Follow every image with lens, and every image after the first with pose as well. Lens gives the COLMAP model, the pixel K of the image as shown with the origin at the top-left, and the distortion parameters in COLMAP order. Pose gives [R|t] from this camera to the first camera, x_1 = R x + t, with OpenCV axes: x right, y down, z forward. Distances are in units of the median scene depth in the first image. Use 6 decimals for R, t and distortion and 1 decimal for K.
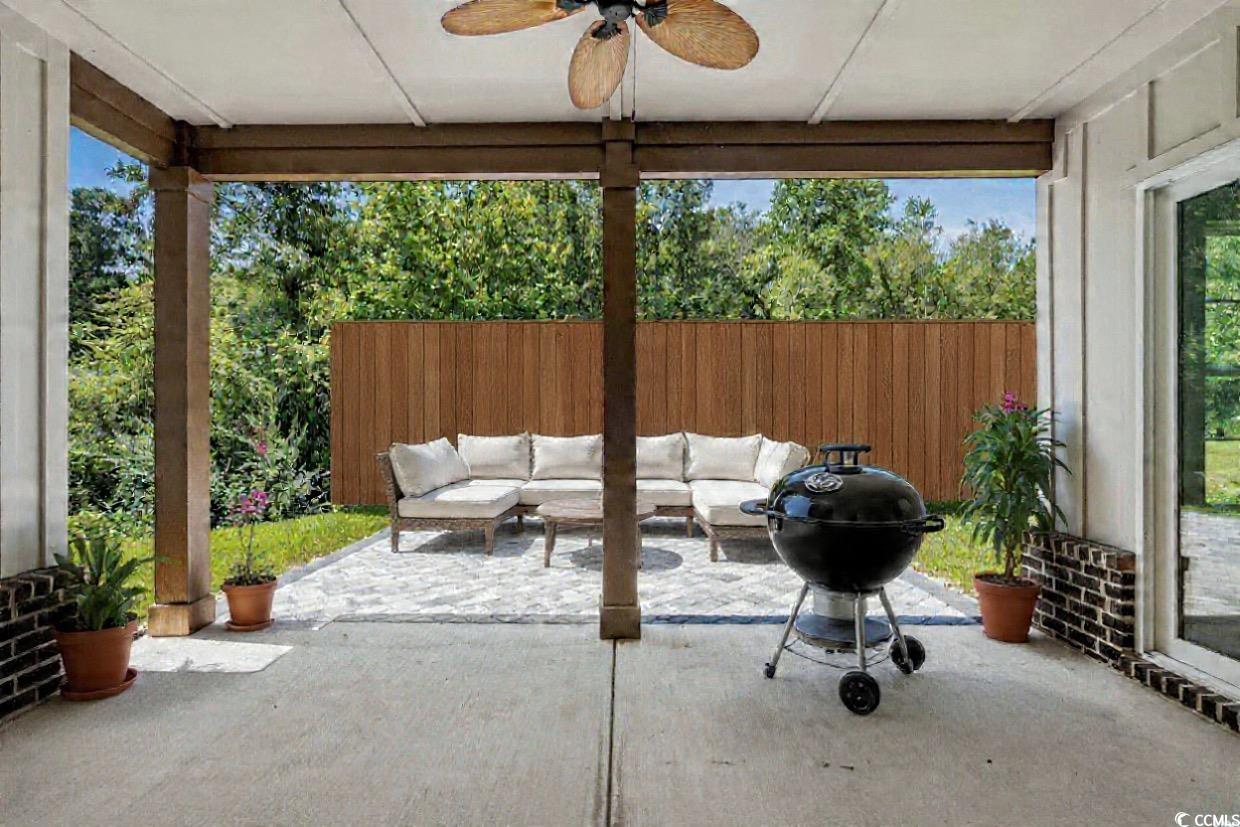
lens RADIAL K [[586.3, 0, 596.2], [0, 586.3, 413.4], [0, 0, 1]] dist [0.000093, 0.001009]
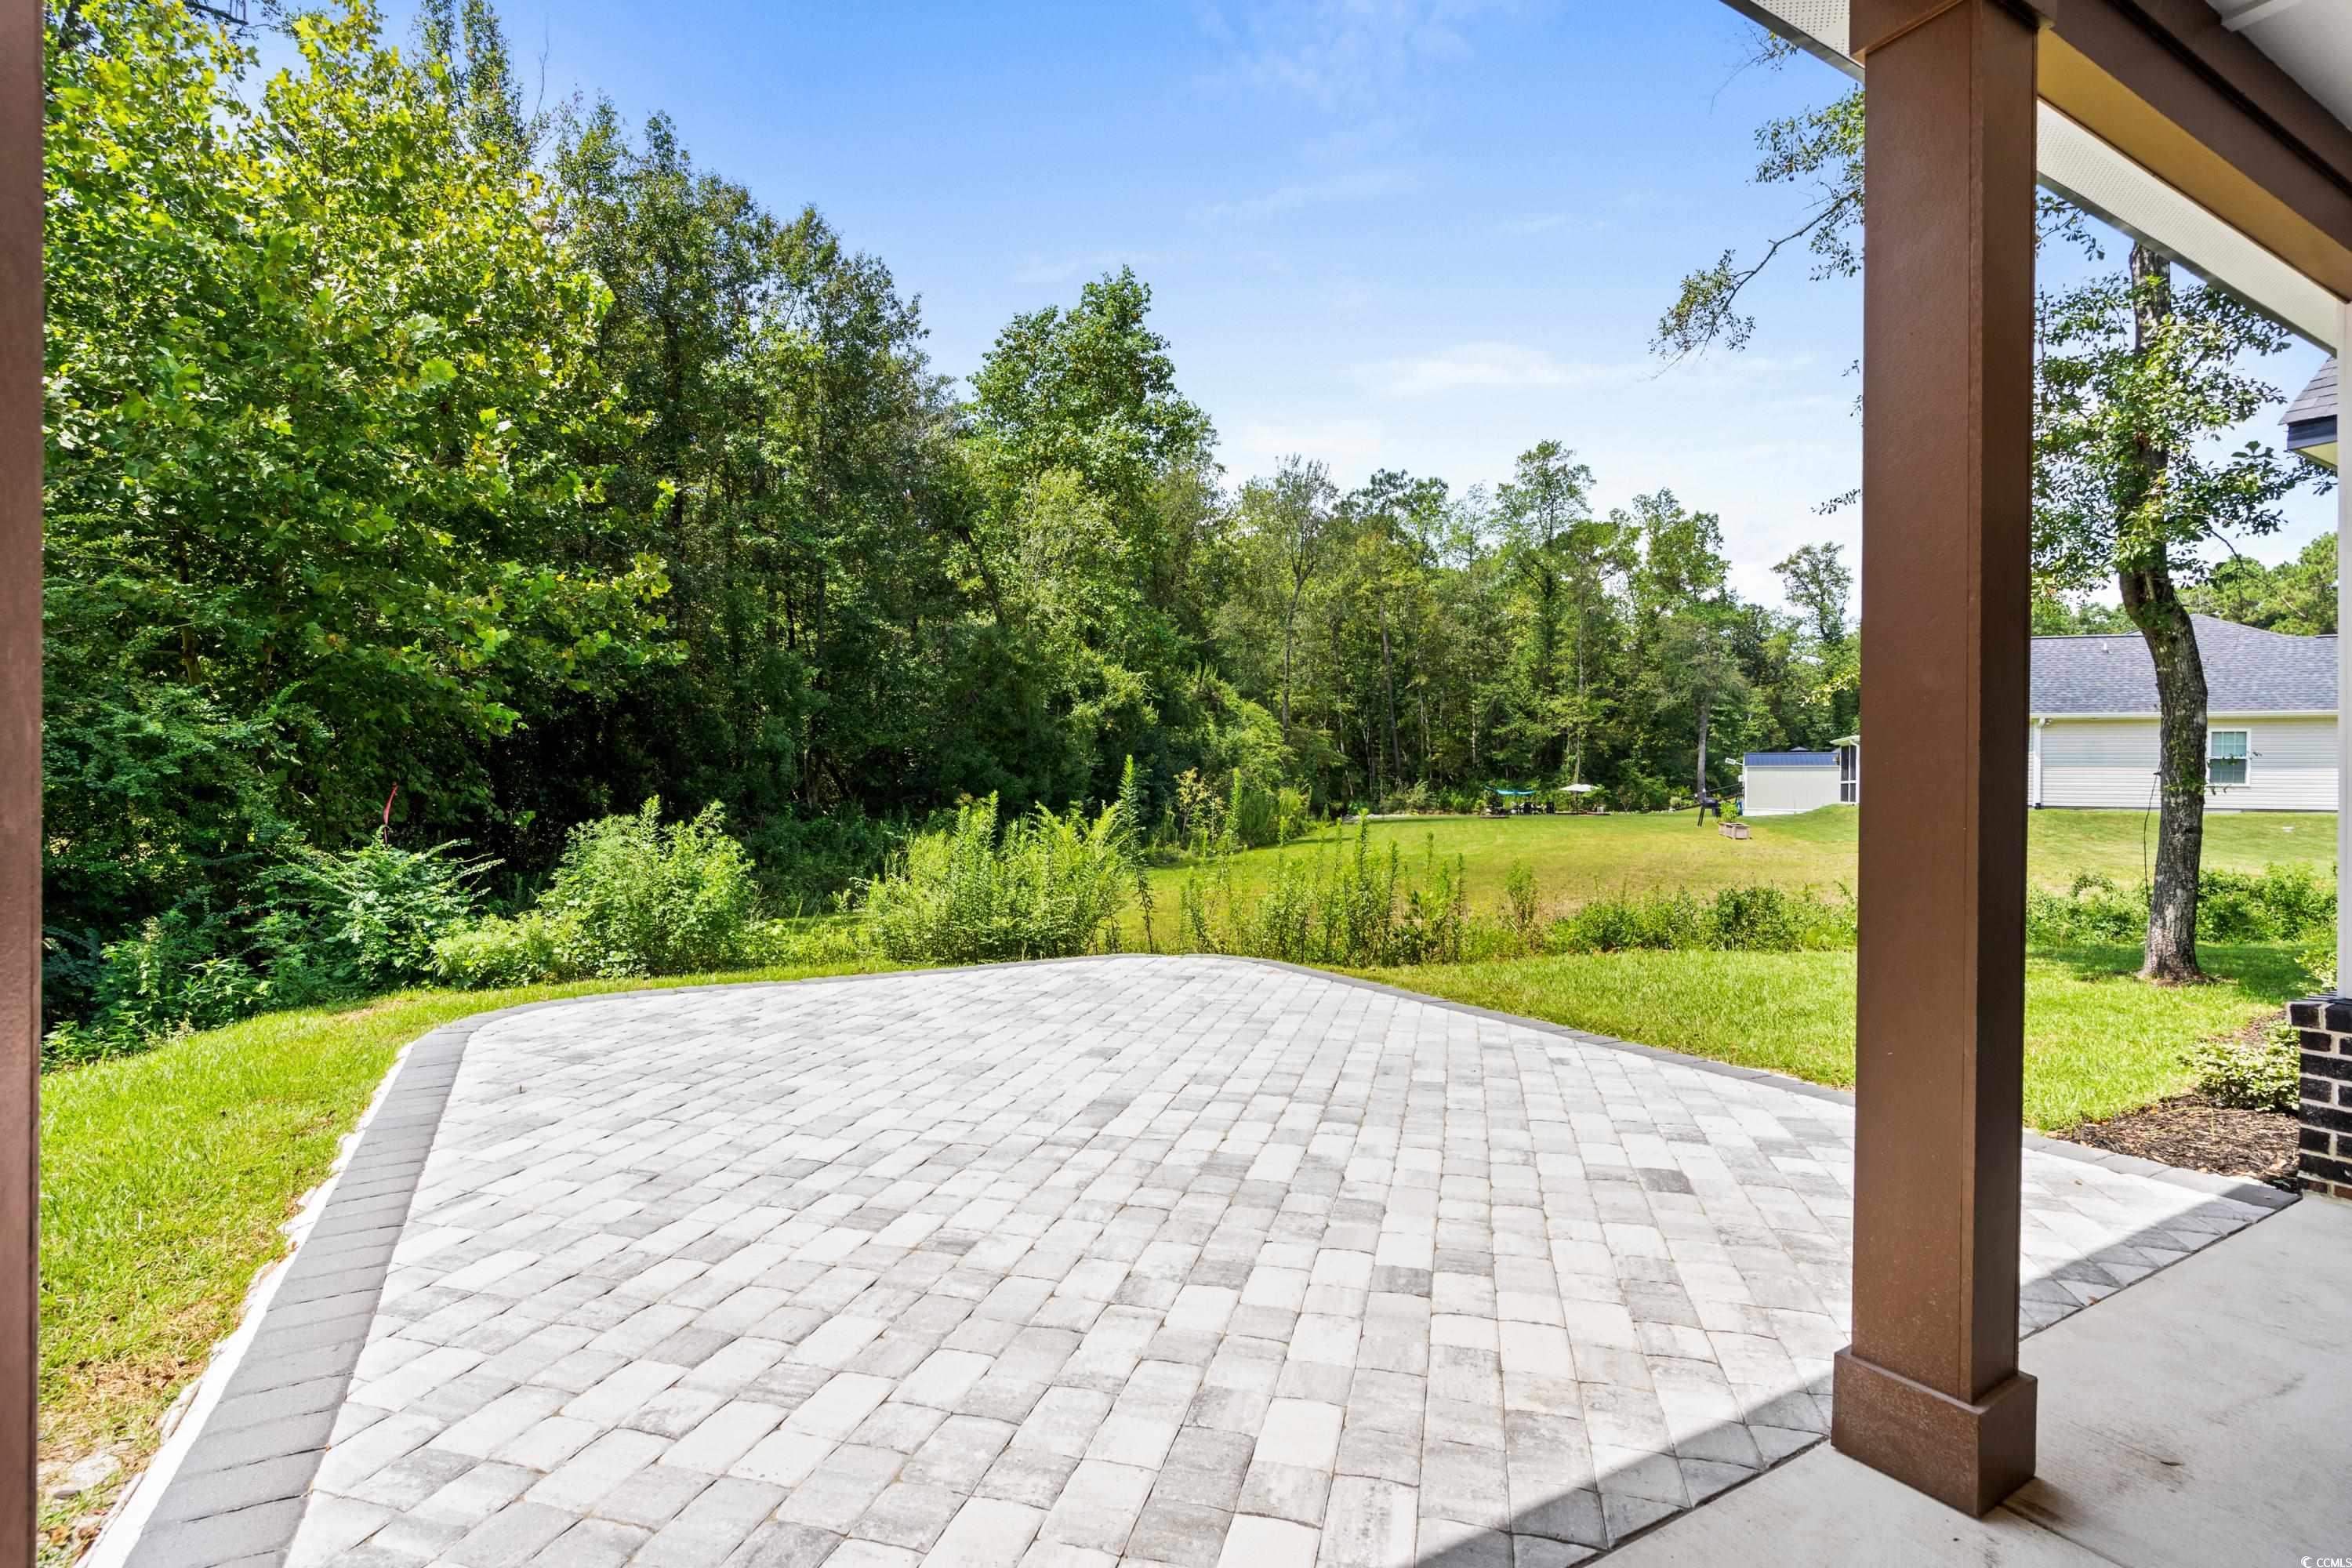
lens RADIAL K [[1110.9, 0, 1165.9], [0, 1110.9, 788.7], [0, 0, 1]] dist [-0.002962, -0.001127]
pose [[0.849287, 0.002364, 0.527926, -0.686102], [-0.008956, 0.999911, 0.009930, 0.013904], [-0.527855, -0.013161, 0.849233, 0.807340]]
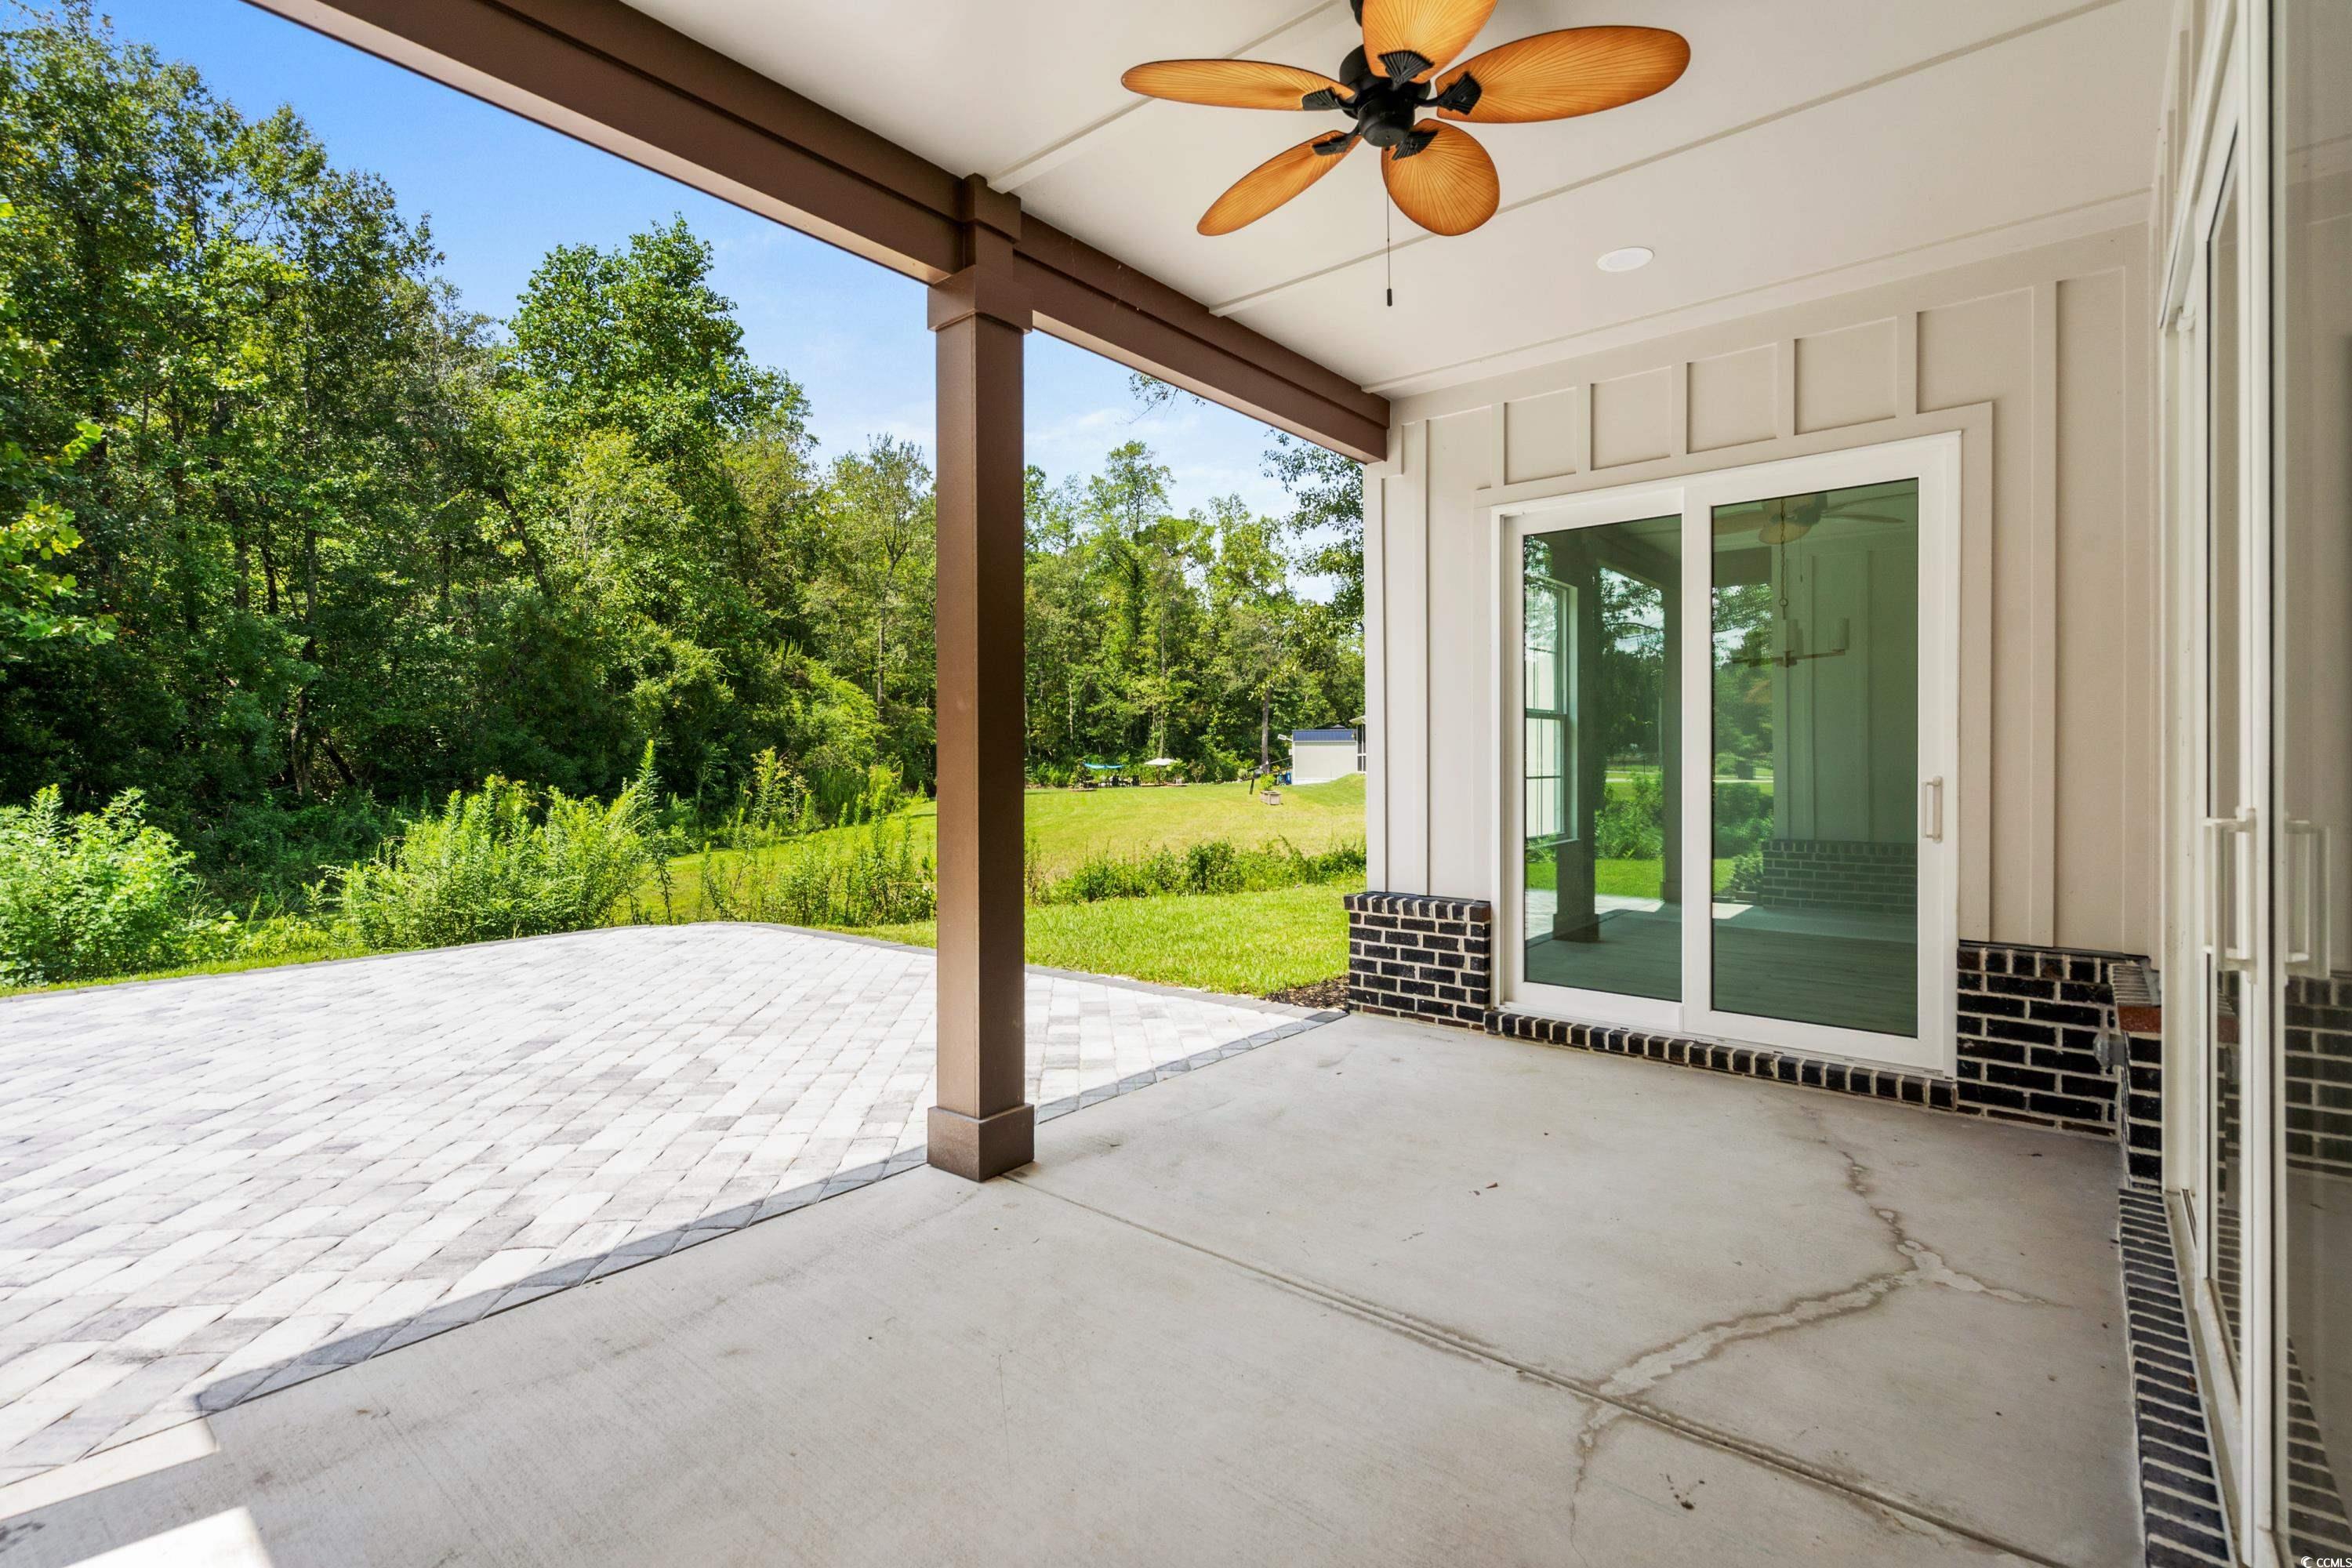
lens RADIAL K [[1110.9, 0, 1196.2], [0, 1110.9, 768.2], [0, 0, 1]] dist [-0.002962, -0.001127]
pose [[0.611266, -0.009454, 0.791369, -0.703507], [0.000241, 0.999931, 0.011760, 0.004002], [-0.791425, -0.006998, 0.611226, 0.265075]]
